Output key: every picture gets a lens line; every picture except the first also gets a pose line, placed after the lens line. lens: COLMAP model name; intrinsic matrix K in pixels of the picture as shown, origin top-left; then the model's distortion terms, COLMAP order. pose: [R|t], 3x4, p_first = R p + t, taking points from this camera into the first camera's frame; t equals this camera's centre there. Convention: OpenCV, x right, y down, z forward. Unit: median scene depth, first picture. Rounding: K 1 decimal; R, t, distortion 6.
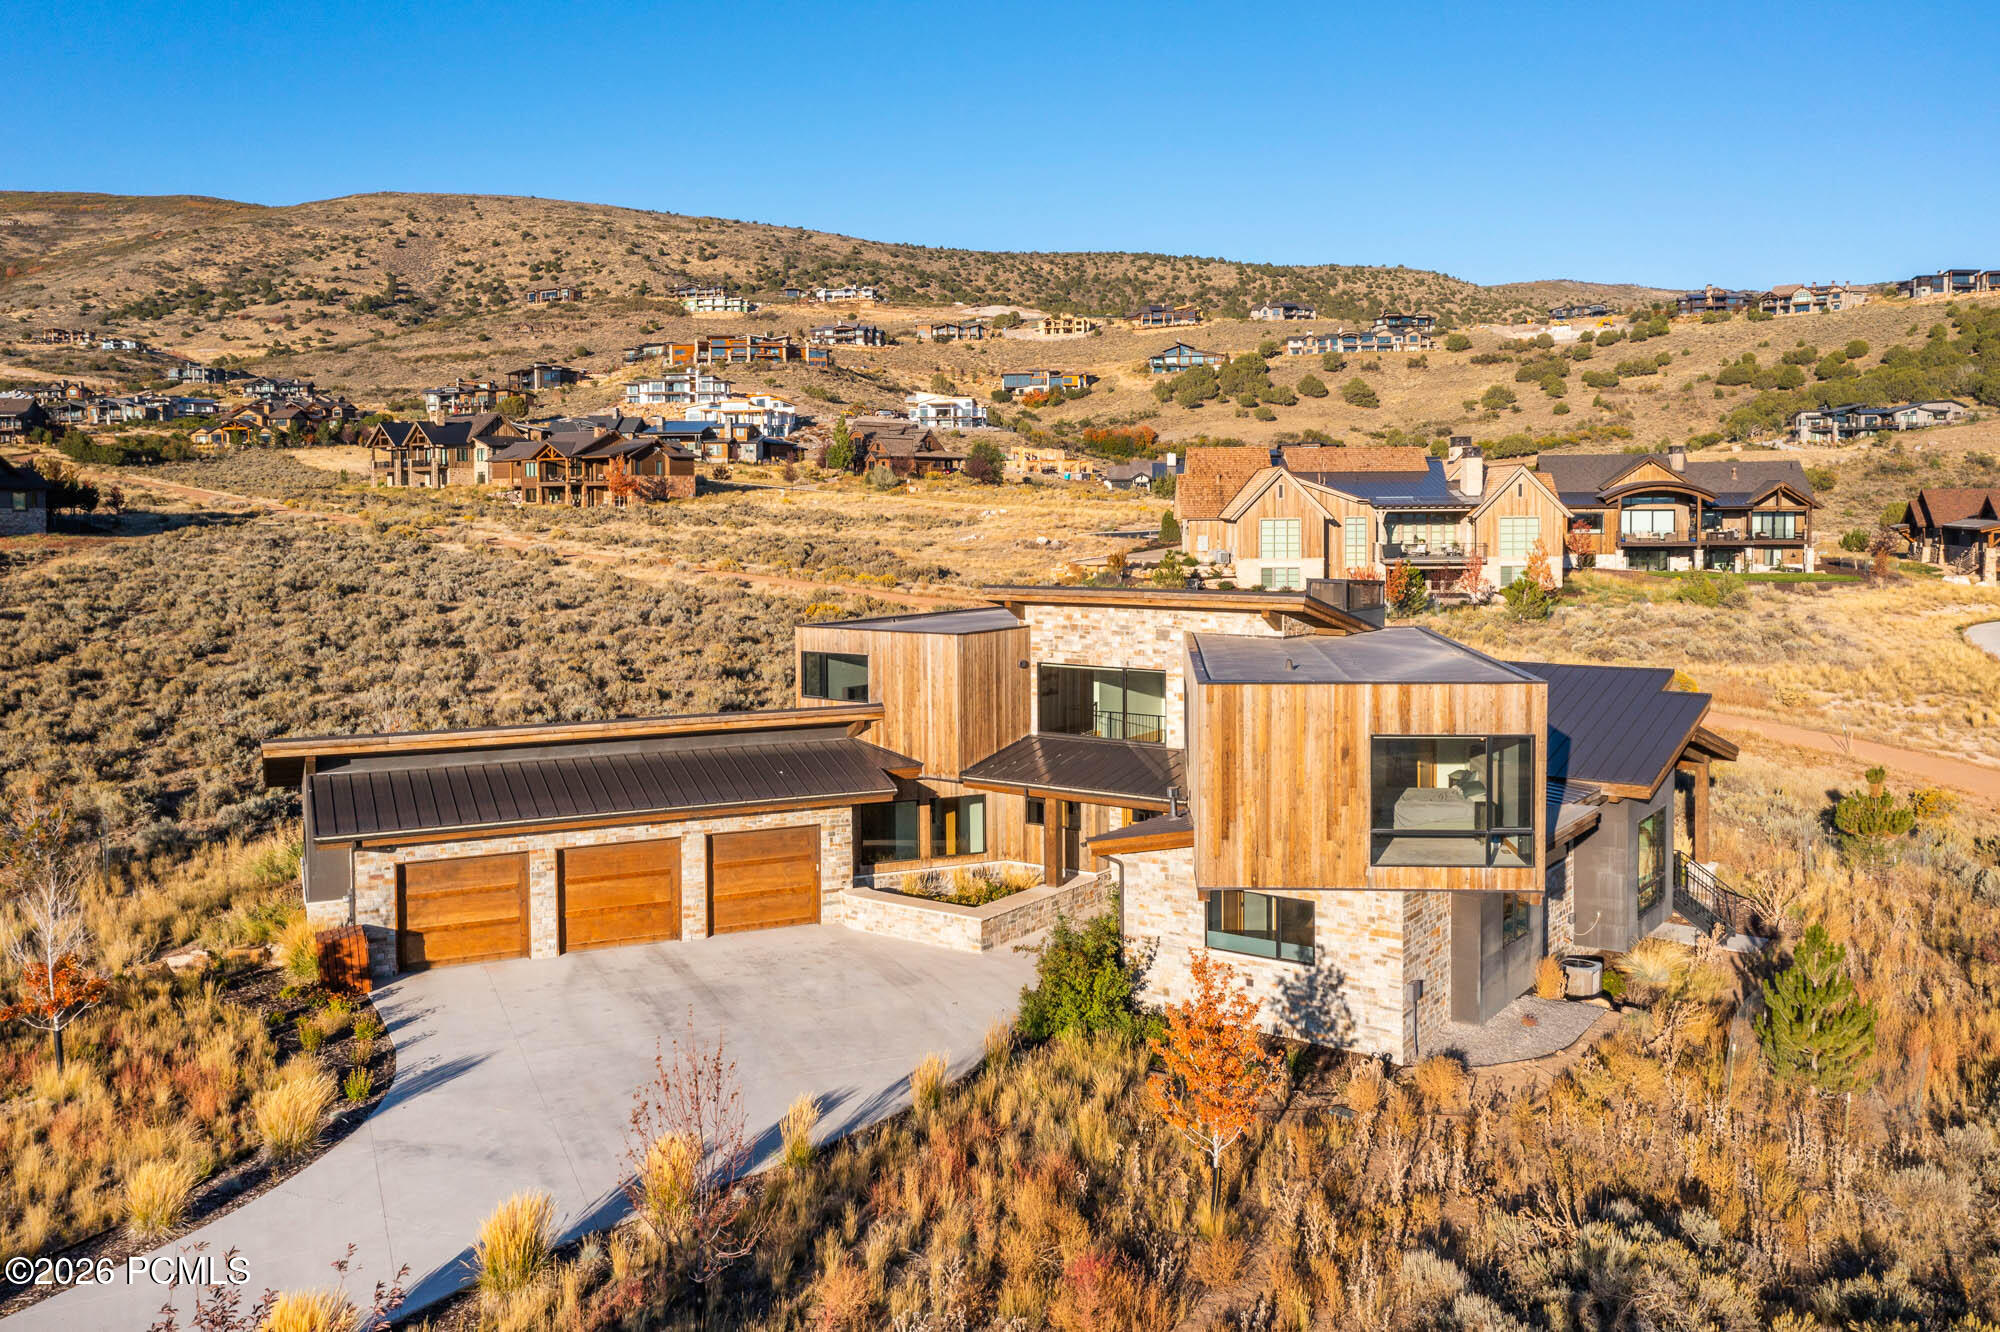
lens RADIAL K [[1656.0, 0, 1004.0], [0, 1656.0, 539.3], [0, 0, 1]] dist [-0.000461, 0.002207]
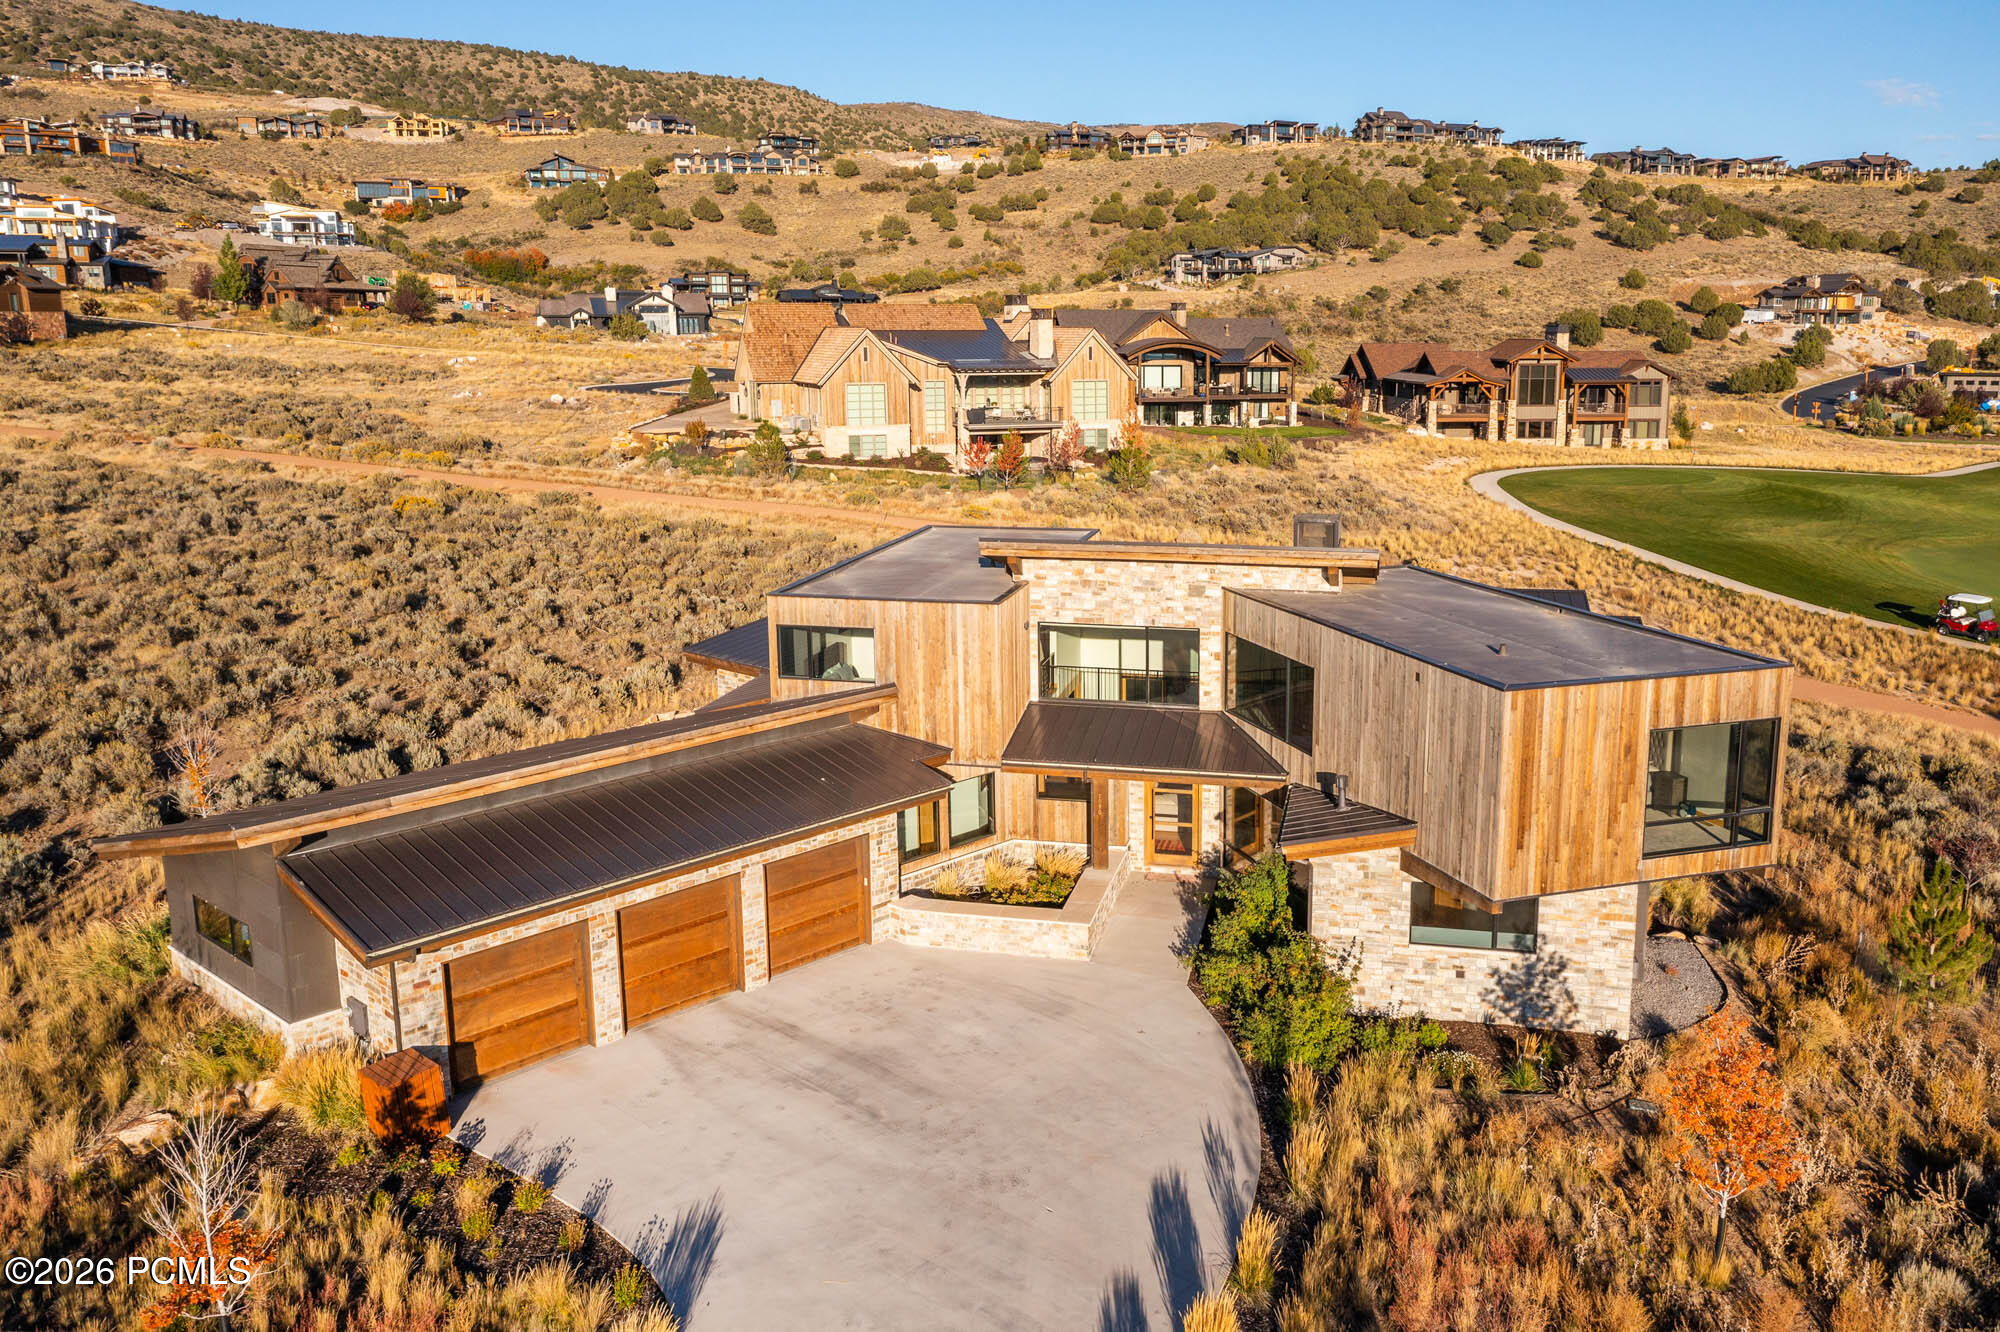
lens RADIAL K [[1664.5, 0, 919.5], [0, 1664.5, 611.4], [0, 0, 1]] dist [0.000626, 0.007067]
pose [[0.917609, -0.061678, 0.392669, -0.095402], [-0.002270, 0.987058, 0.160346, -0.018456], [-0.397477, -0.148026, 0.905594, 0.050138]]
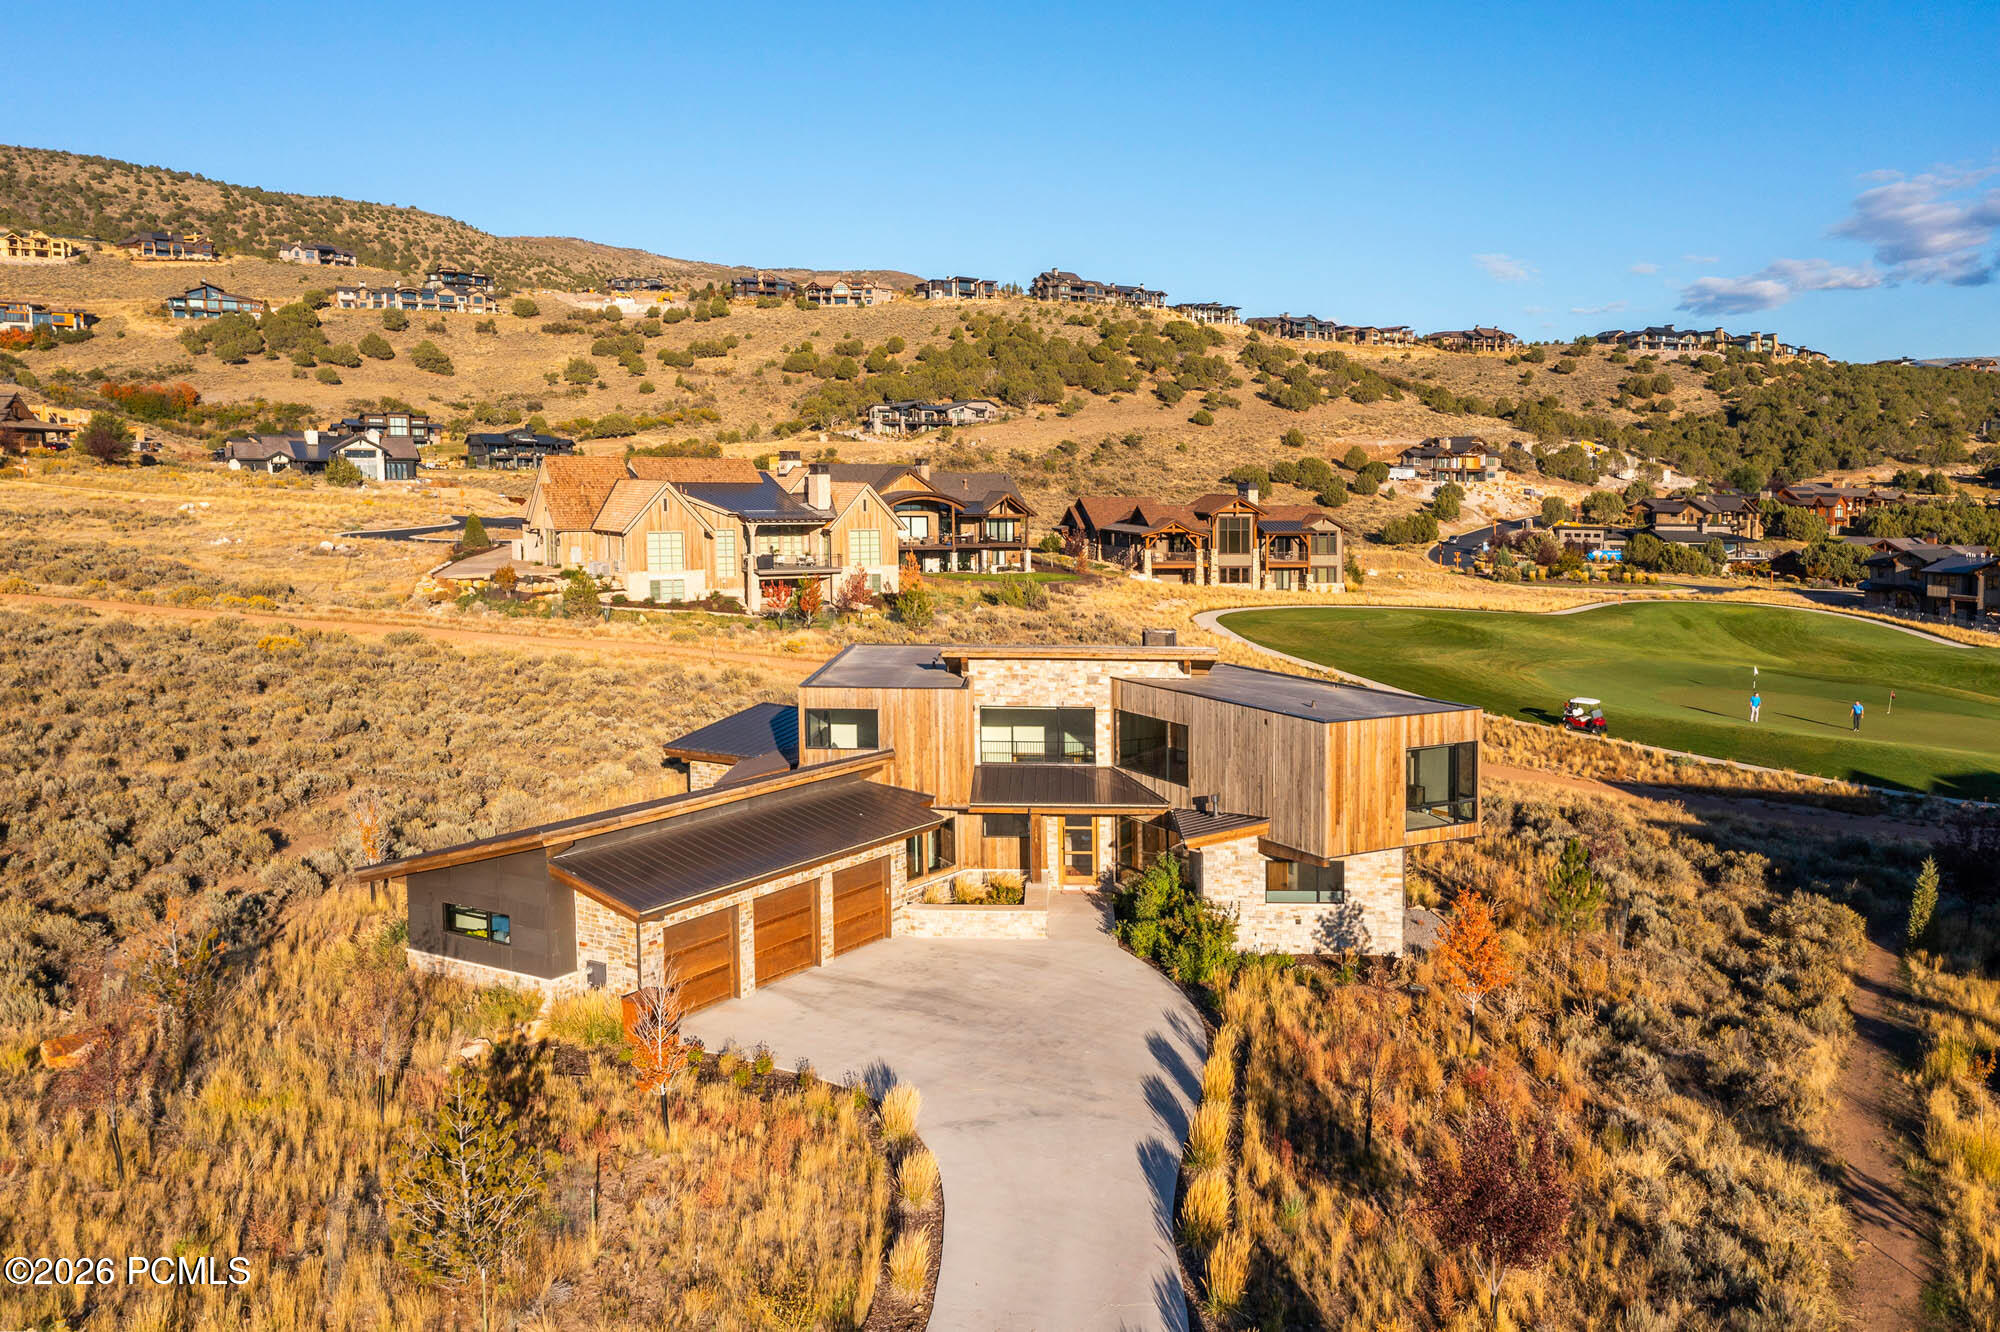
lens RADIAL K [[1926.6, 0, 1044.8], [0, 1926.6, 480.7], [0, 0, 1]] dist [0.000106, 0.002089]
pose [[0.768171, 0.012851, 0.640116, -0.208585], [-0.013306, 0.999903, -0.004106, -0.021245], [-0.640107, -0.005363, 0.768267, -0.031503]]
